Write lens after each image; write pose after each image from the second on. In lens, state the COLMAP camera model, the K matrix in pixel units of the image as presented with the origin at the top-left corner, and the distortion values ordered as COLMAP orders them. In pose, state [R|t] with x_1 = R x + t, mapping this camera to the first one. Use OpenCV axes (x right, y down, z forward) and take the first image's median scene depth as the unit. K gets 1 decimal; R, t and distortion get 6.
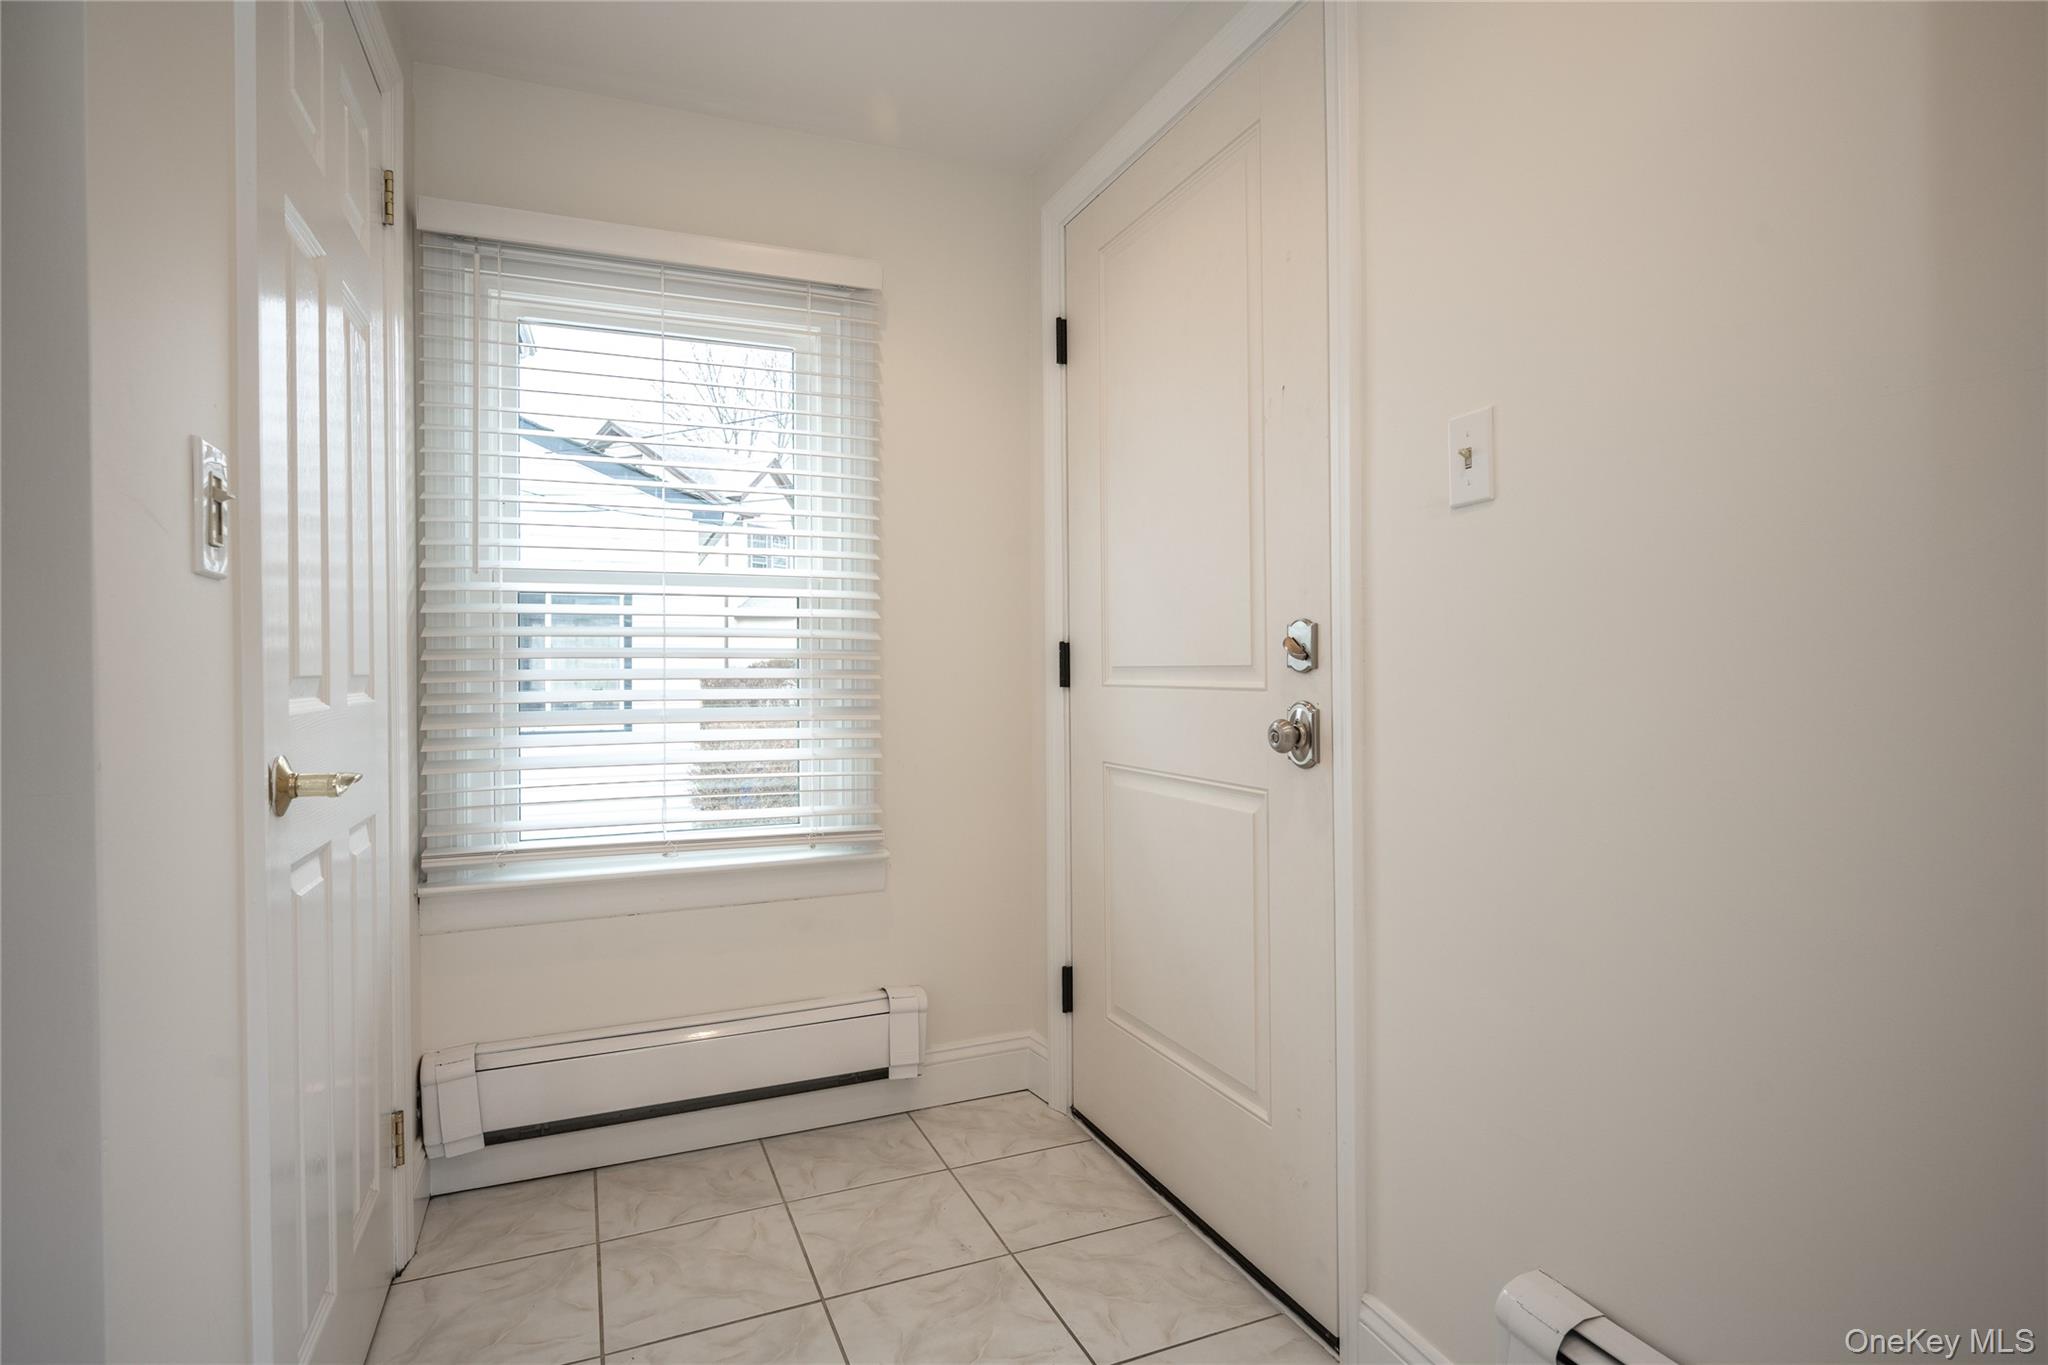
lens RADIAL K [[1045.1, 0, 1032.1], [0, 1045.1, 662.2], [0, 0, 1]] dist [0.000054, -0.000005]
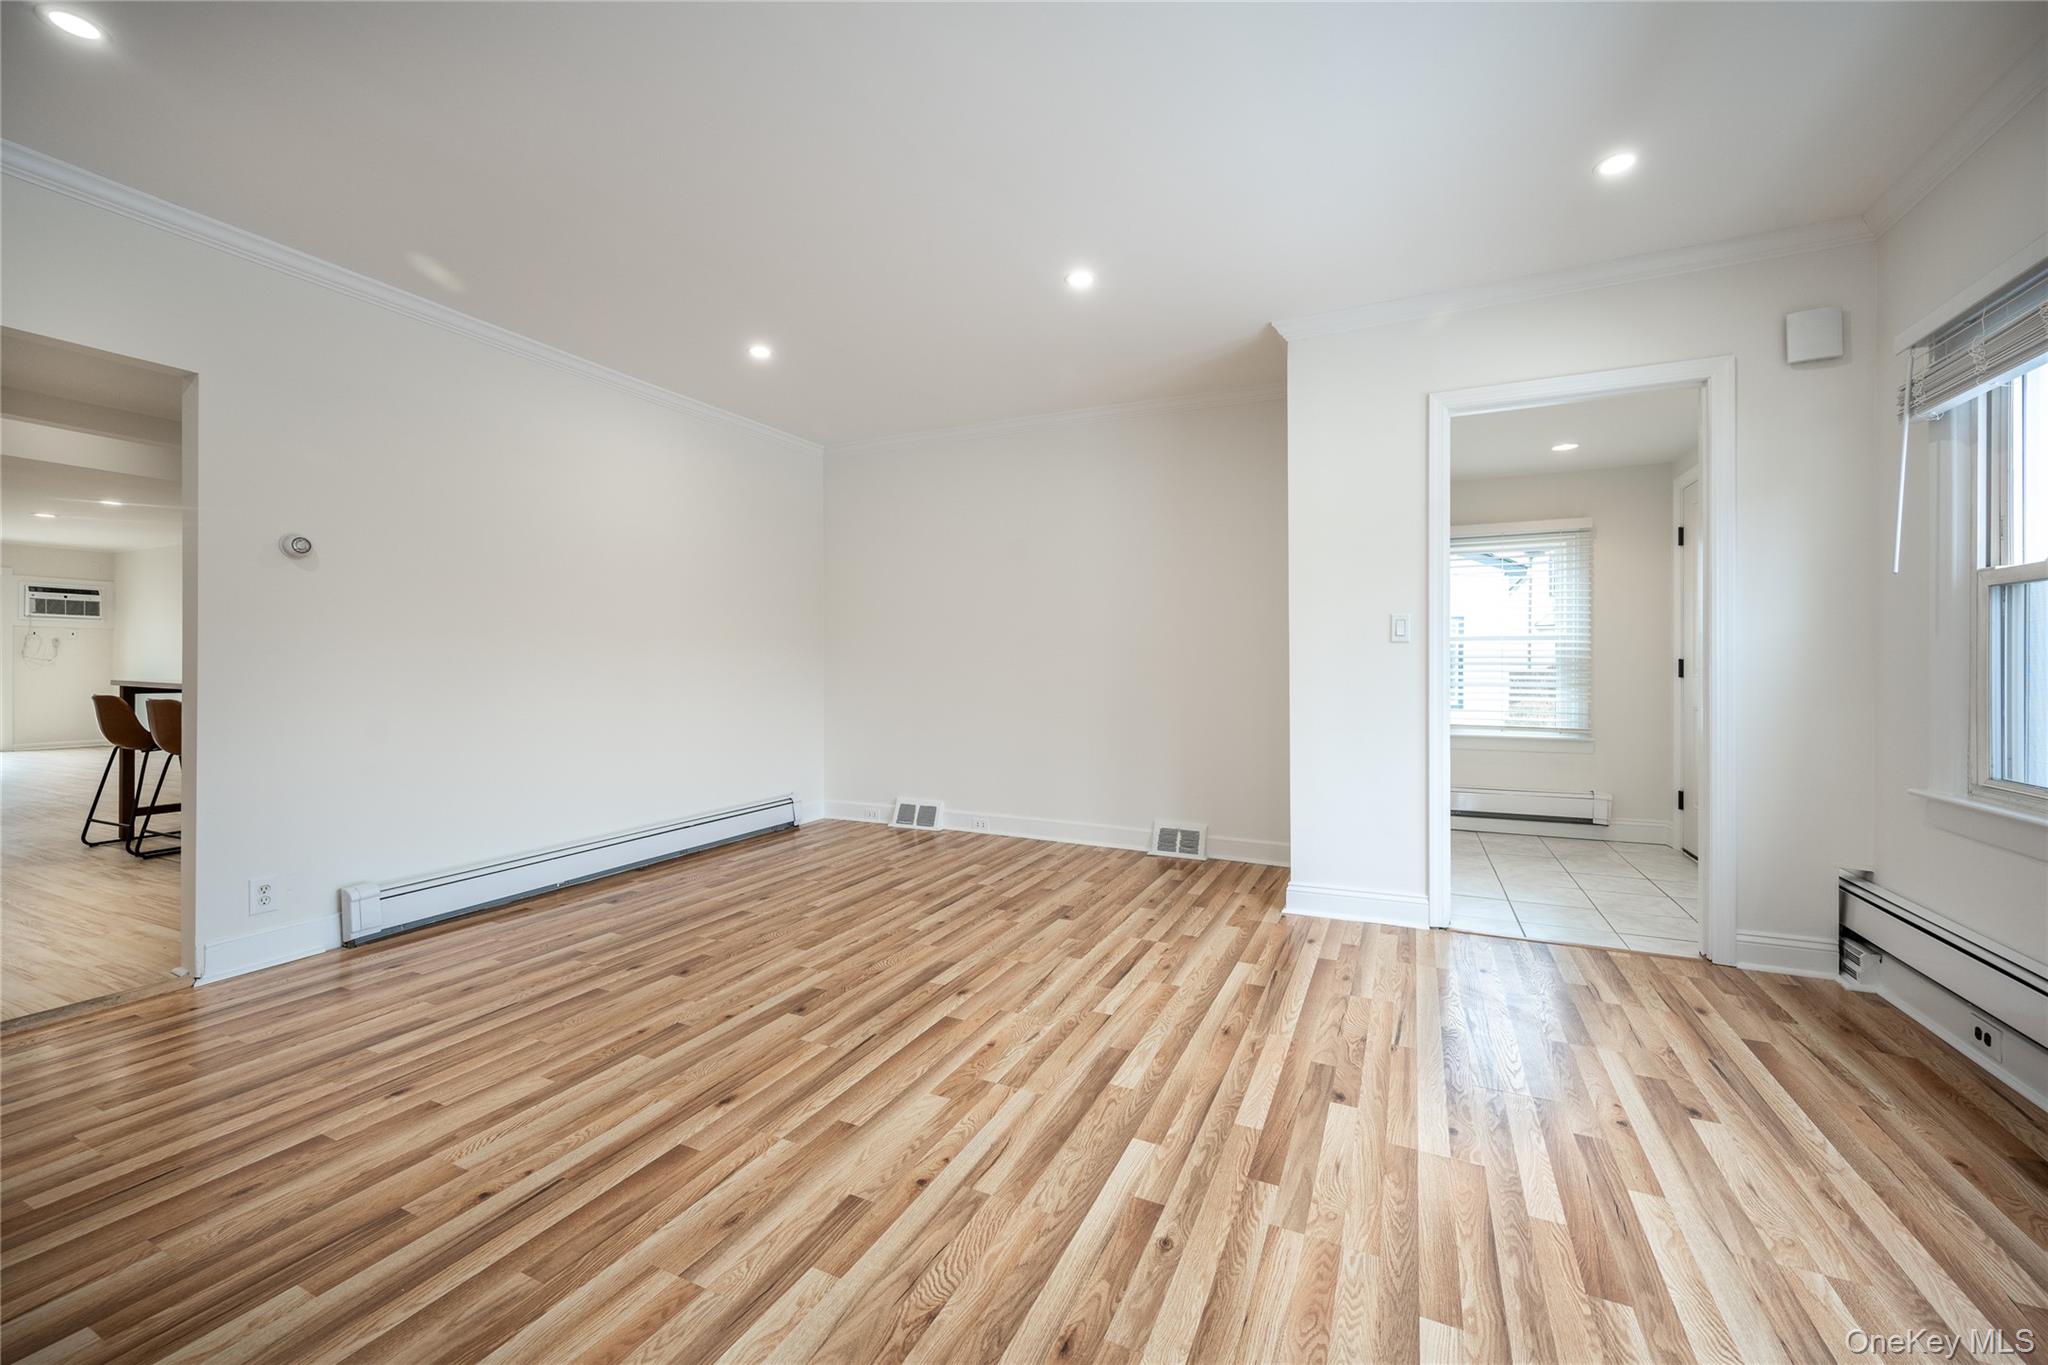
lens RADIAL K [[816.4, 0, 1025.0], [0, 816.4, 675.1], [0, 0, 1]] dist [-0.001893, 0.000045]
pose [[0.653683, 0.013721, -0.756644, 0.493794], [-0.002525, 0.999870, 0.015950, -0.008421], [0.756764, -0.008516, 0.653632, -1.480963]]
